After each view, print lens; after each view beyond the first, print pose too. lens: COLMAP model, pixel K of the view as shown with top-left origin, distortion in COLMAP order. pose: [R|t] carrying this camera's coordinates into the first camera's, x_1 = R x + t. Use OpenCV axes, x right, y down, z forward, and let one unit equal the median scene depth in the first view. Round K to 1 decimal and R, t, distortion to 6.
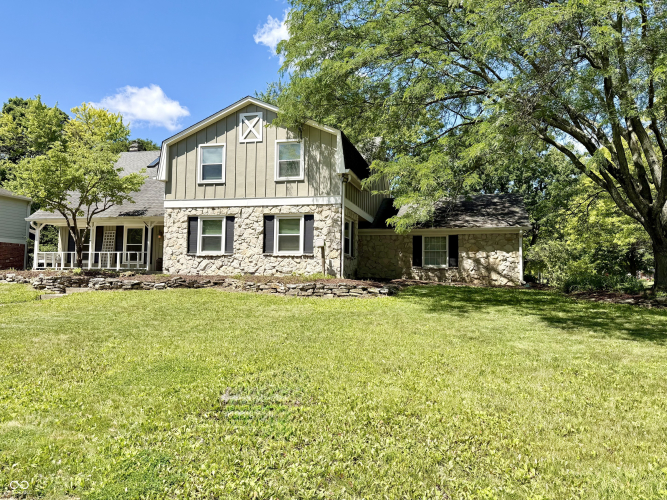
lens RADIAL K [[453.8, 0, 332.0], [0, 453.8, 253.0], [0, 0, 1]] dist [0.032513, -0.002313]
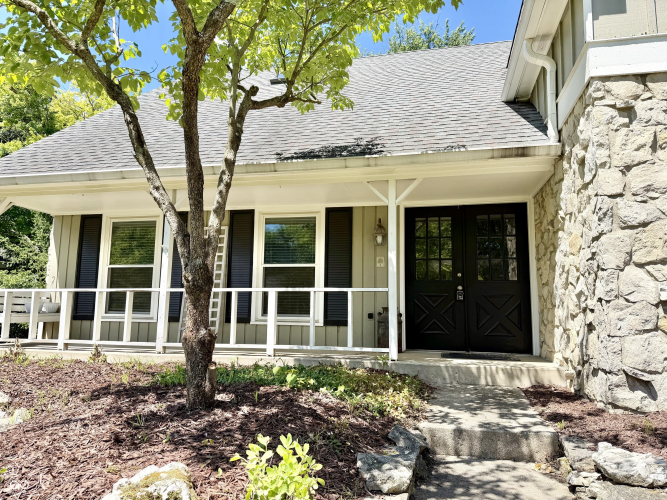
lens RADIAL K [[496.0, 0, 352.9], [0, 496.0, 249.7], [0, 0, 1]] dist [0.019467, -0.003694]
pose [[0.999350, 0.005290, 0.035649, -0.509735], [-0.002518, 0.997001, -0.077344, -0.003174], [-0.035952, 0.077204, 0.996367, 0.824476]]
